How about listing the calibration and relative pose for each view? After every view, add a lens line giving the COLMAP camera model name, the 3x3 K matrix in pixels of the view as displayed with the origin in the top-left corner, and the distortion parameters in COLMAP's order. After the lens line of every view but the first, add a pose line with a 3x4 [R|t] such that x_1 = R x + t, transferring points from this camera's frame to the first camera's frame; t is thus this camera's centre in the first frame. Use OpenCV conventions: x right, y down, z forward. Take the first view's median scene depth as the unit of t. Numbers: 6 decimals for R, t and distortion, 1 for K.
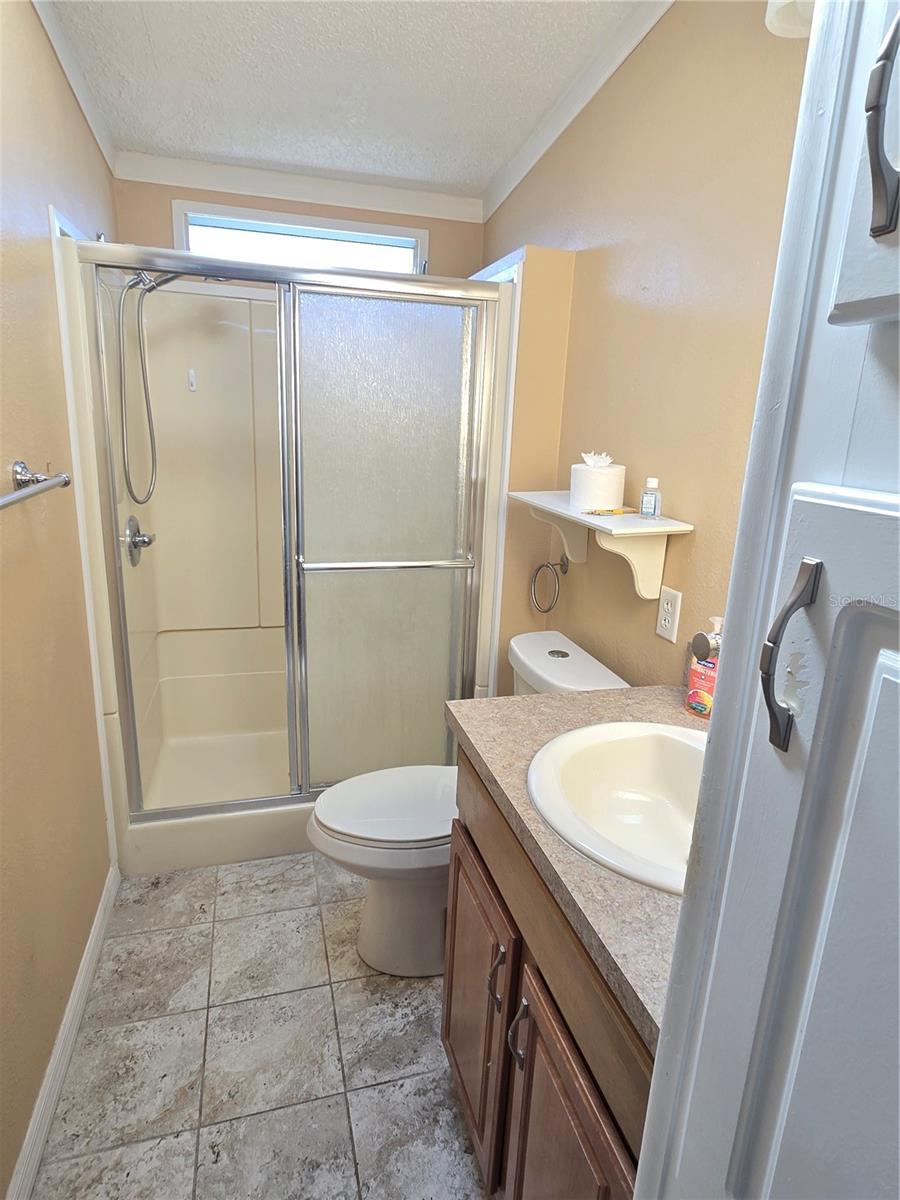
lens RADIAL K [[684.0, 0, 452.2], [0, 684.0, 597.0], [0, 0, 1]] dist [-0.002164, -0.000411]
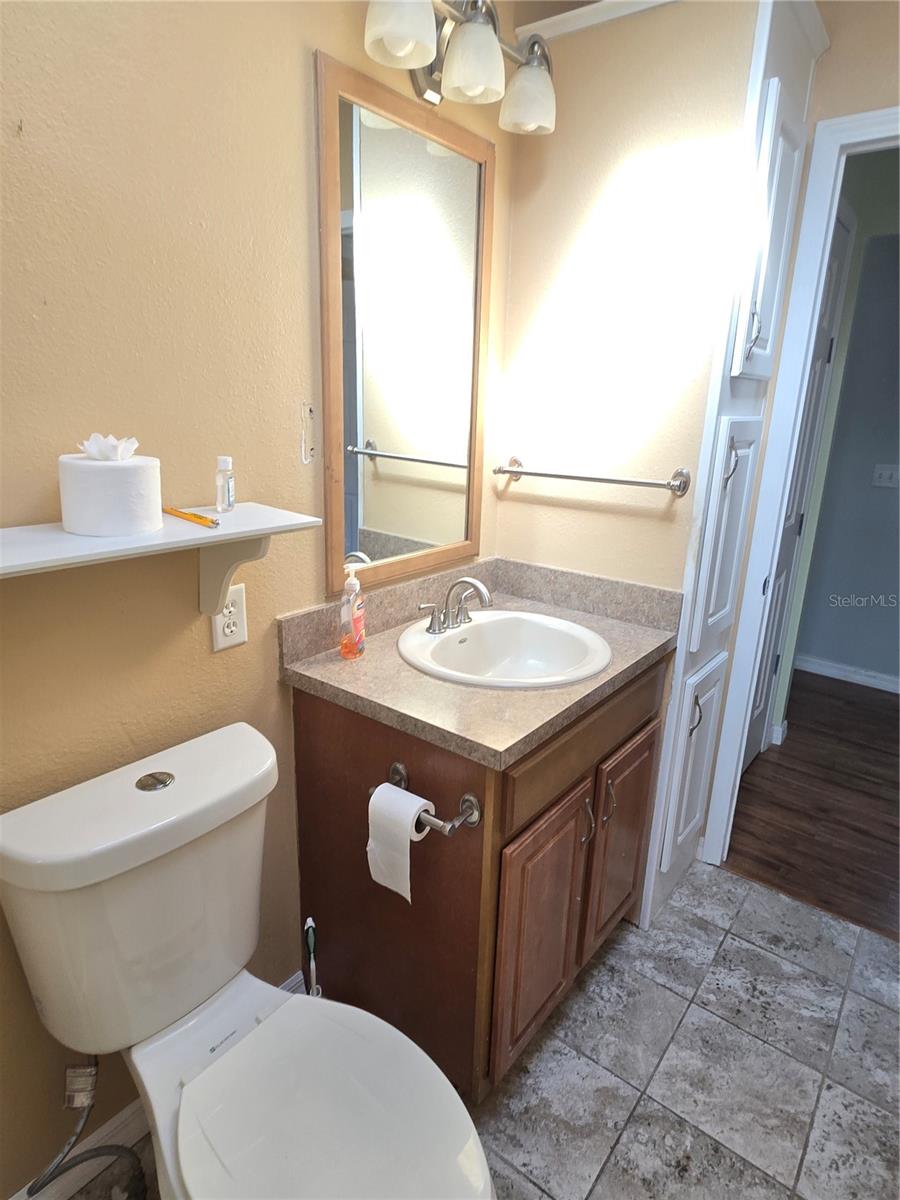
lens RADIAL K [[684.0, 0, 451.8], [0, 684.0, 600.8], [0, 0, 1]] dist [-0.002164, -0.000411]
pose [[-0.592264, -0.284345, 0.753904, -0.514600], [0.154327, 0.878307, 0.452504, -0.363930], [-0.790827, 0.384350, -0.476307, 1.315678]]
